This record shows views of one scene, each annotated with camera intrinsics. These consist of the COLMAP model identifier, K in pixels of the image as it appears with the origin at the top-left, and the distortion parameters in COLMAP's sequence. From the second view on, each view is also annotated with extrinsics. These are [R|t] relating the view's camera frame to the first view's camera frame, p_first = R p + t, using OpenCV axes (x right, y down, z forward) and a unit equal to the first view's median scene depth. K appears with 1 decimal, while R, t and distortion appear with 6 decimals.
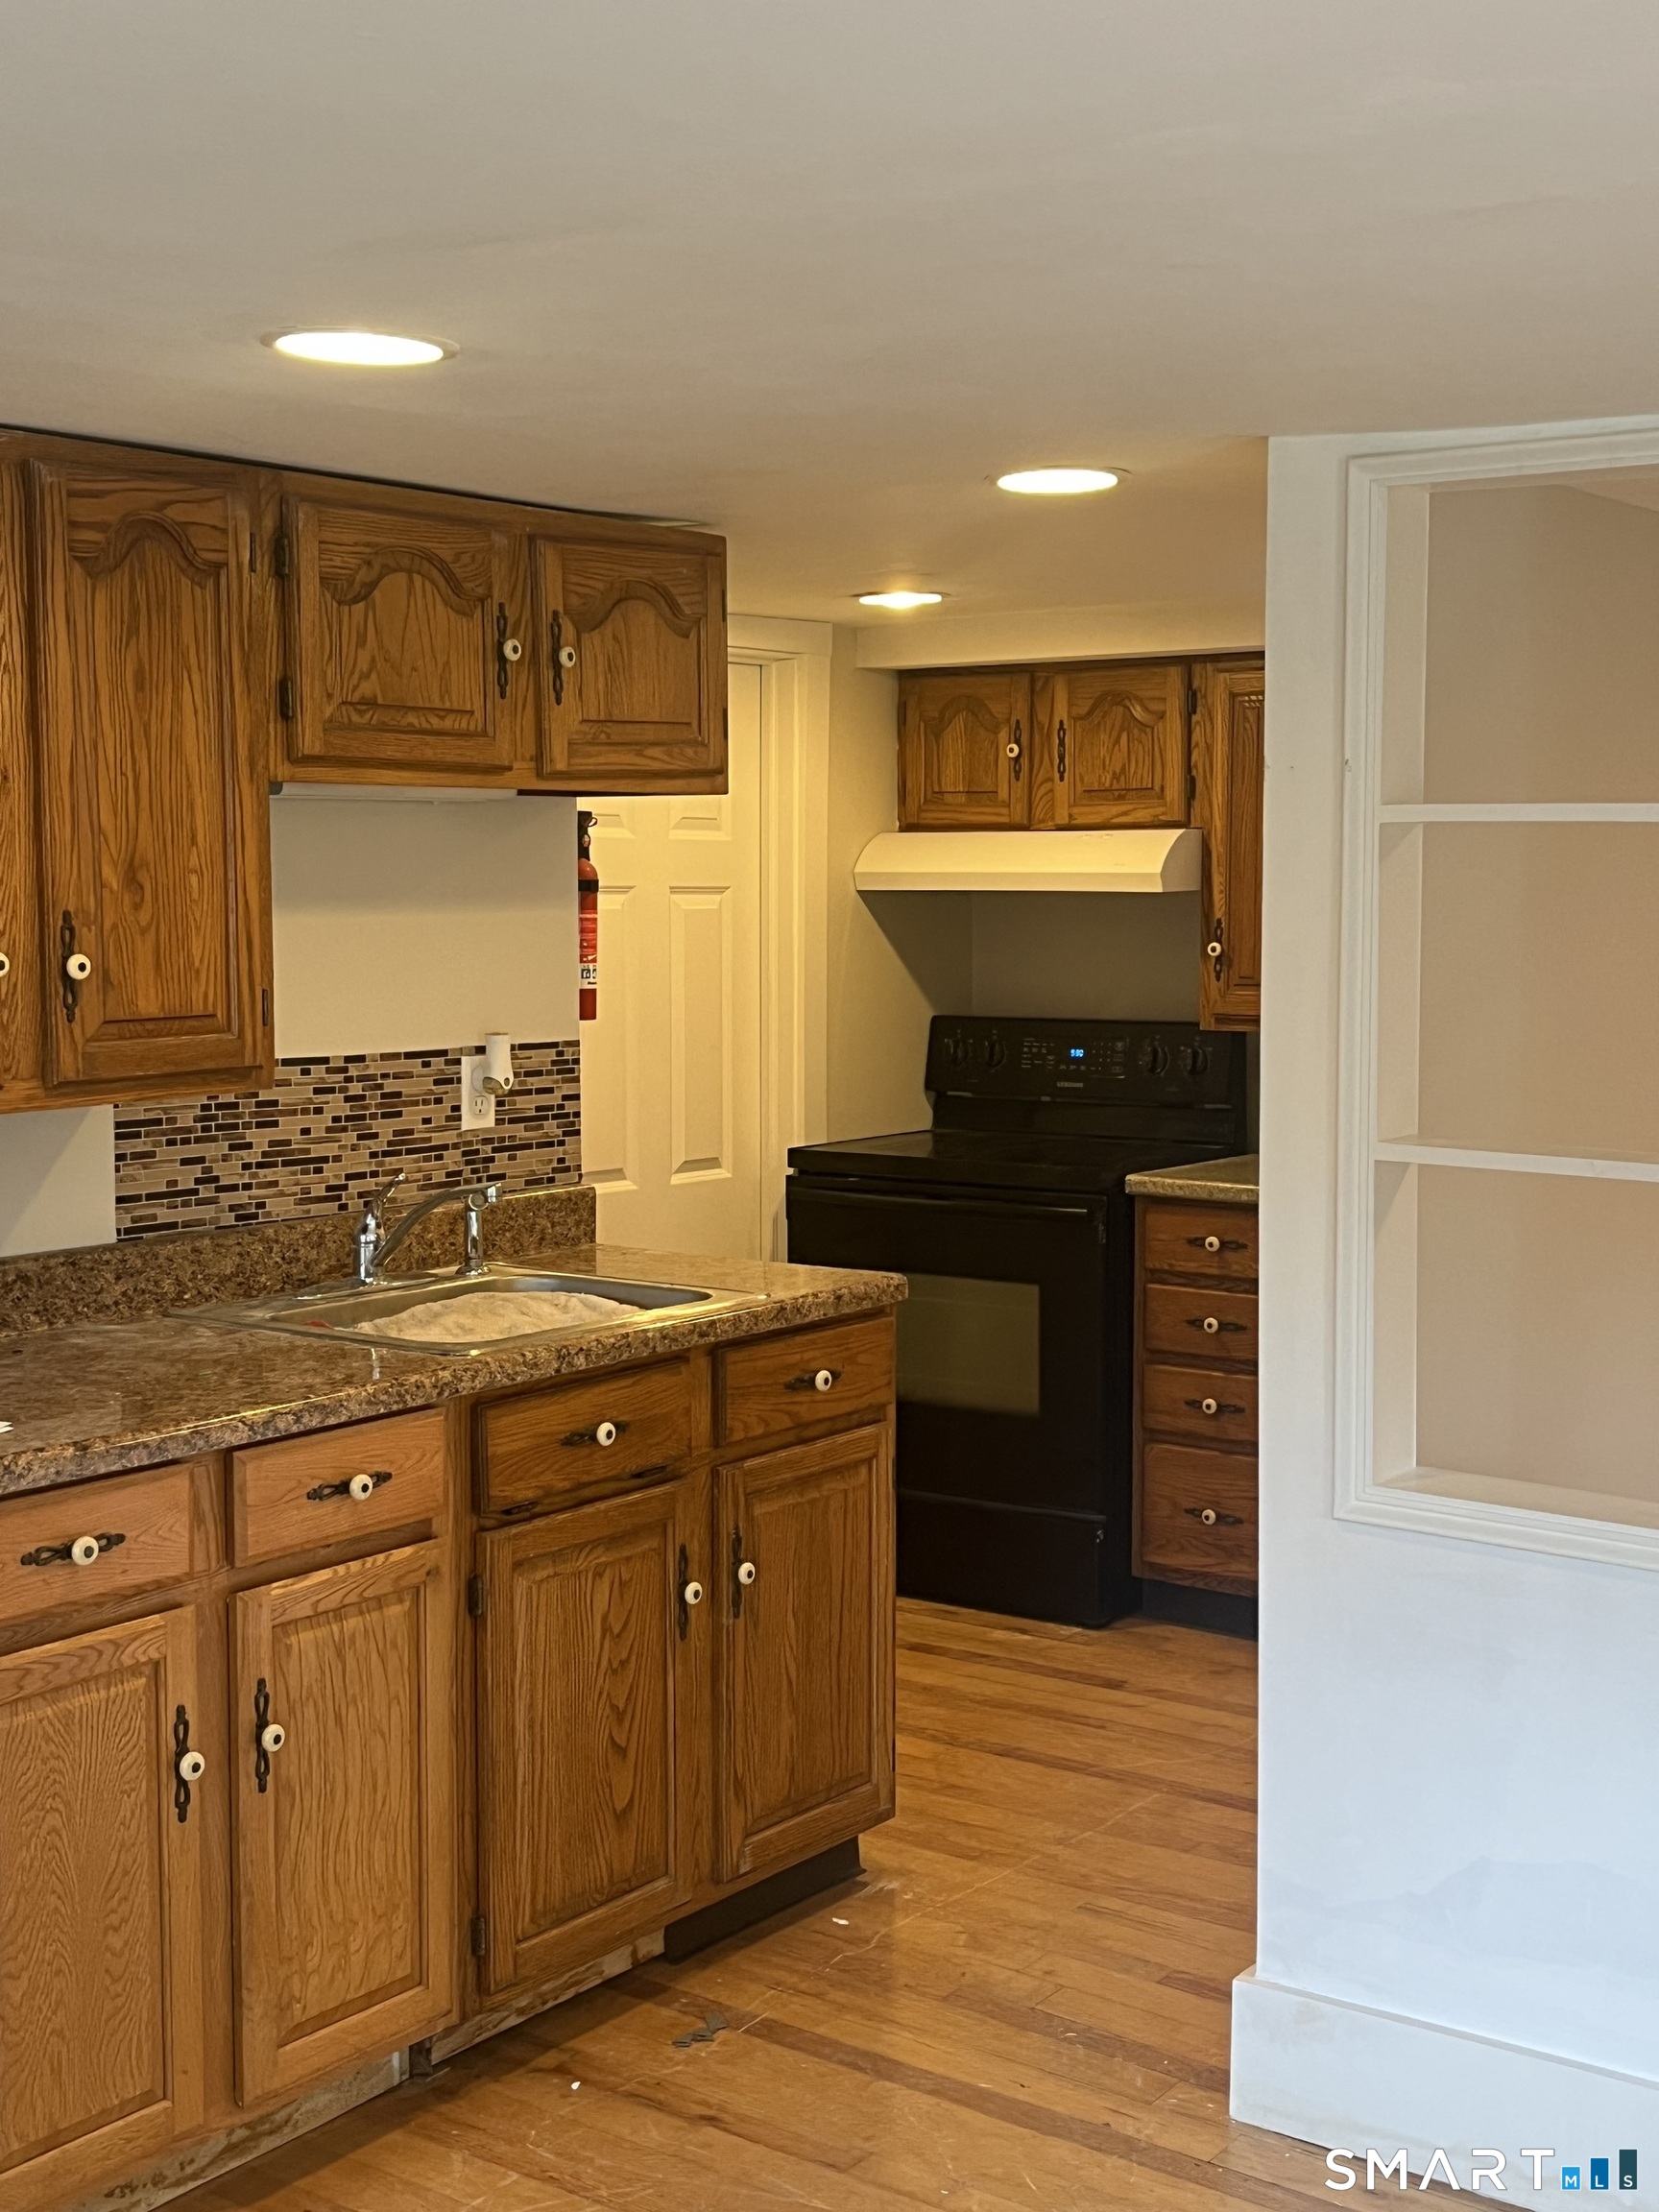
lens RADIAL K [[2742.7, 0, 829.4], [0, 2742.7, 1108.1], [0, 0, 1]] dist [0.016961, 0.000000]
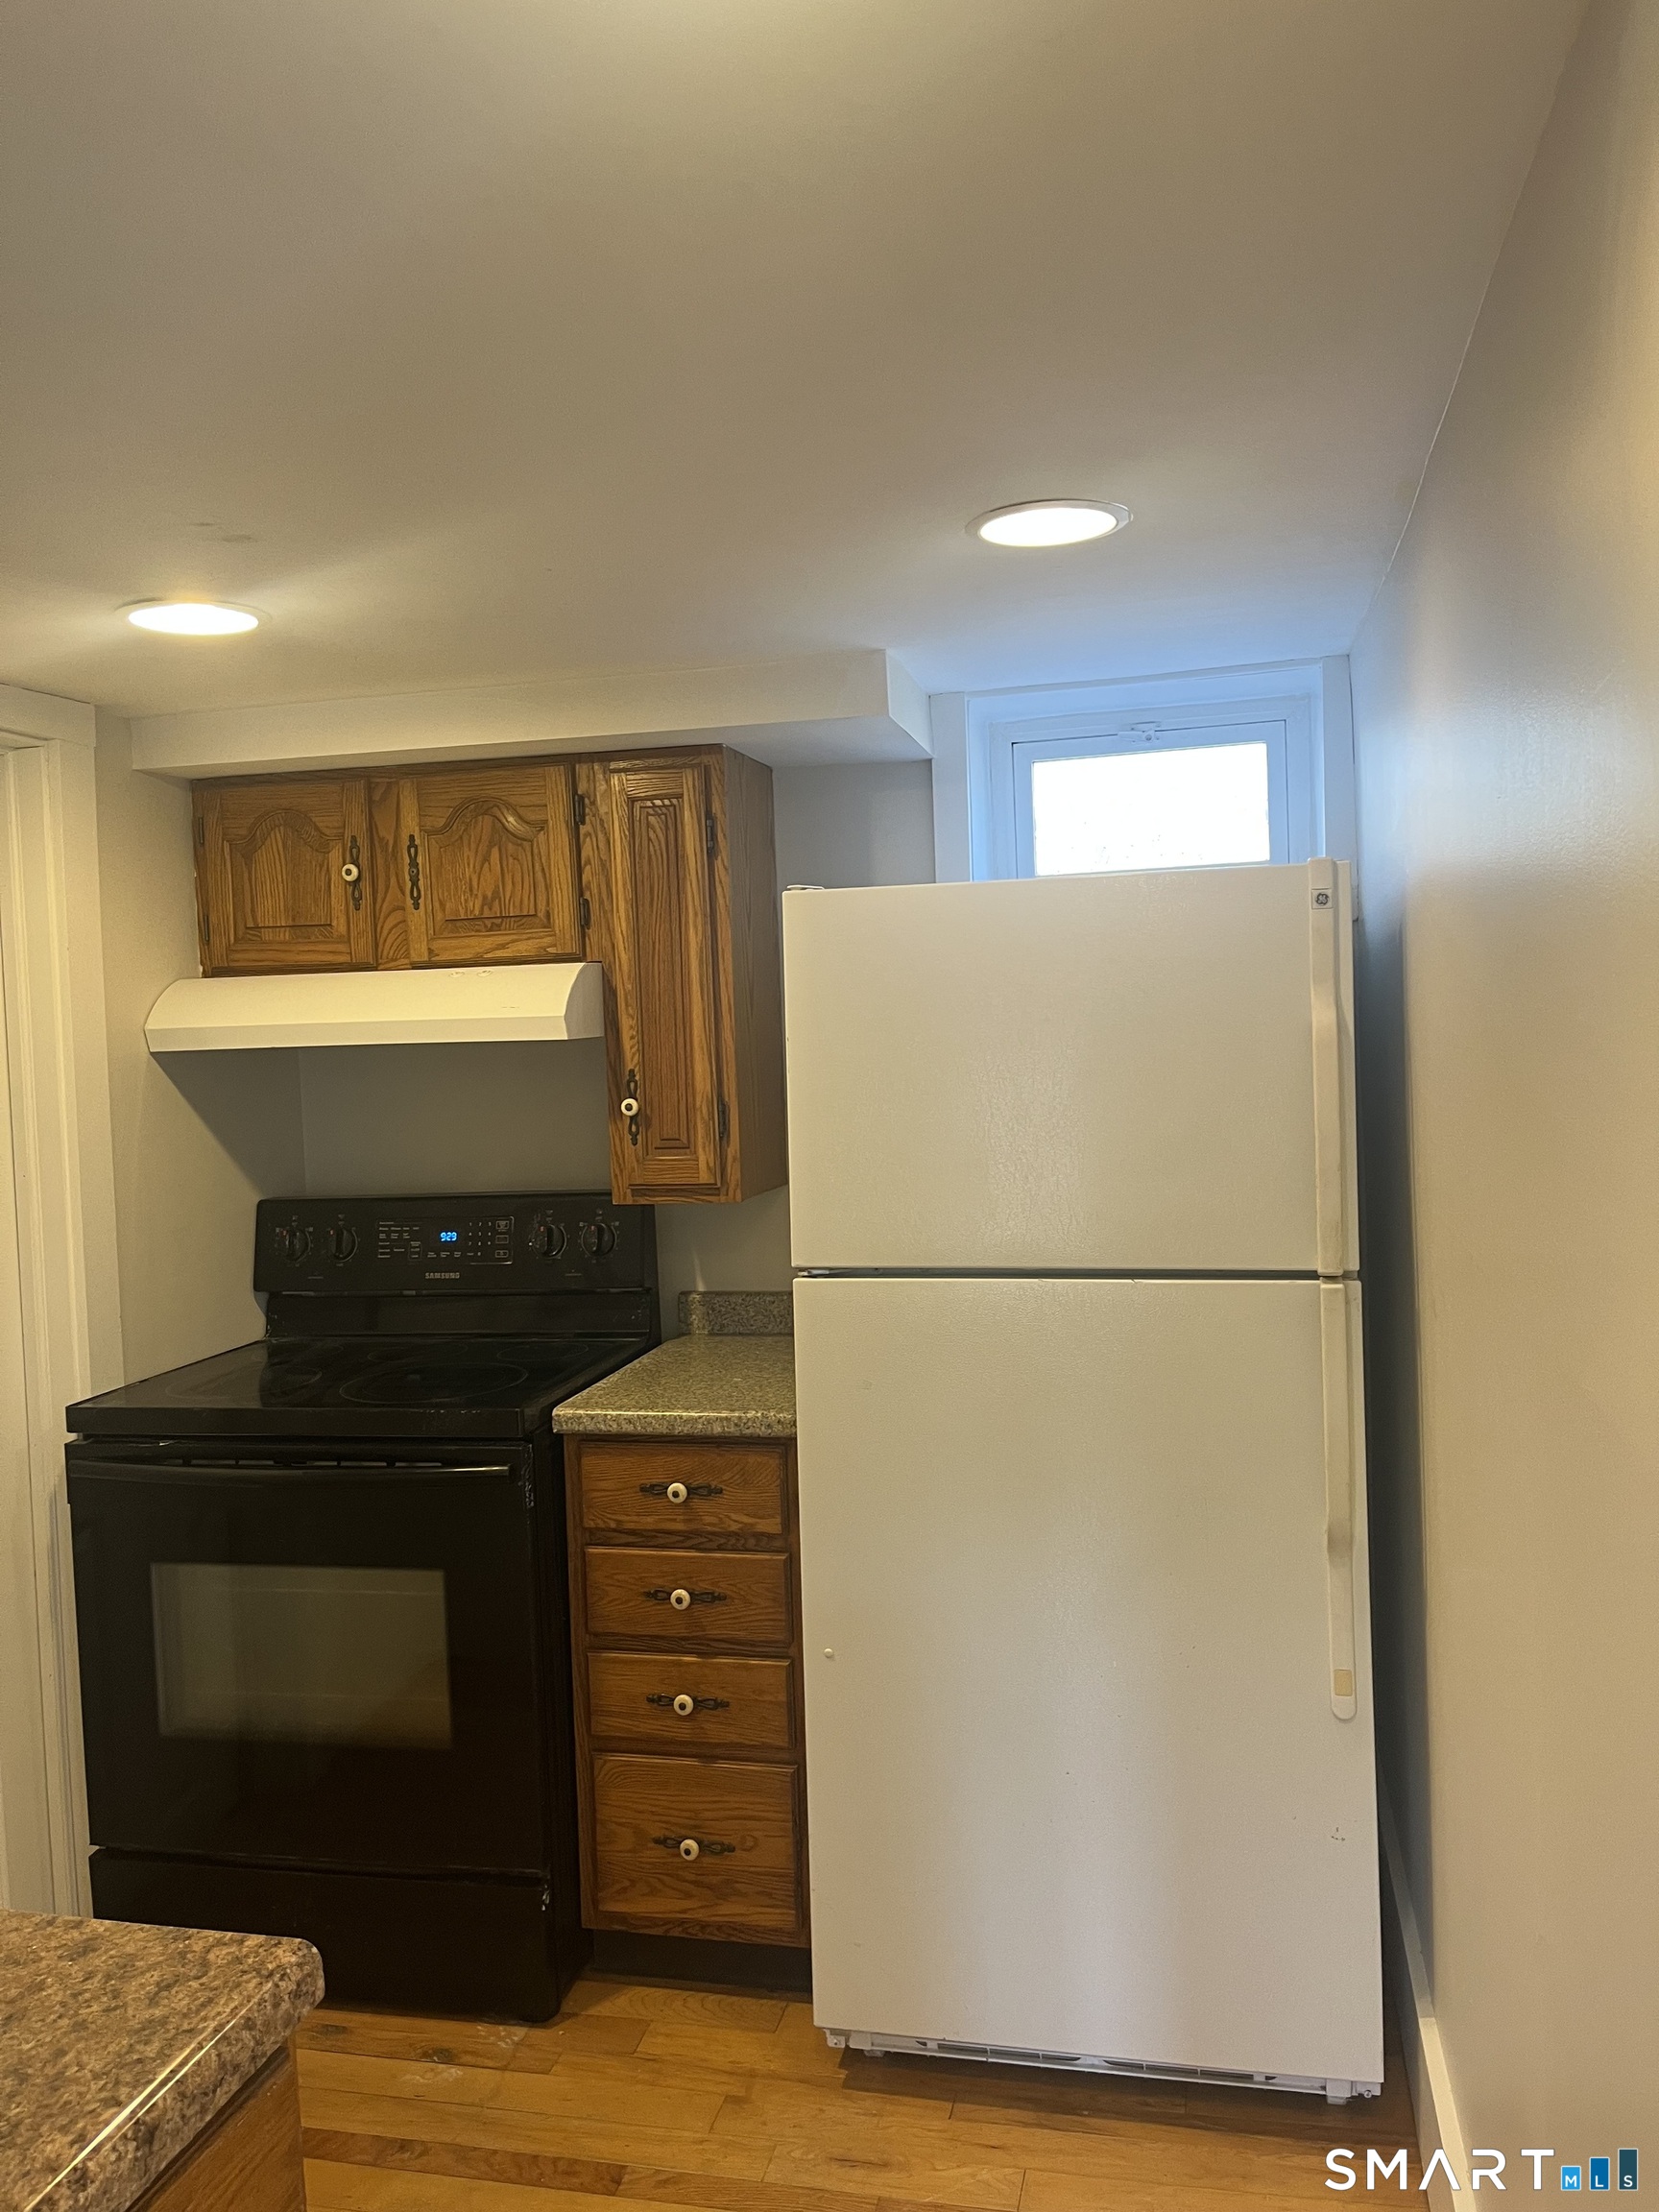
lens RADIAL K [[1683.2, 0, 847.8], [0, 1683.2, 1097.5], [0, 0, 1]] dist [0.047886, -0.036243]
pose [[0.920026, -0.048524, 0.388842, 0.004747], [0.065973, 0.997320, -0.031639, -0.039928], [-0.386264, 0.054762, 0.920761, 0.503129]]
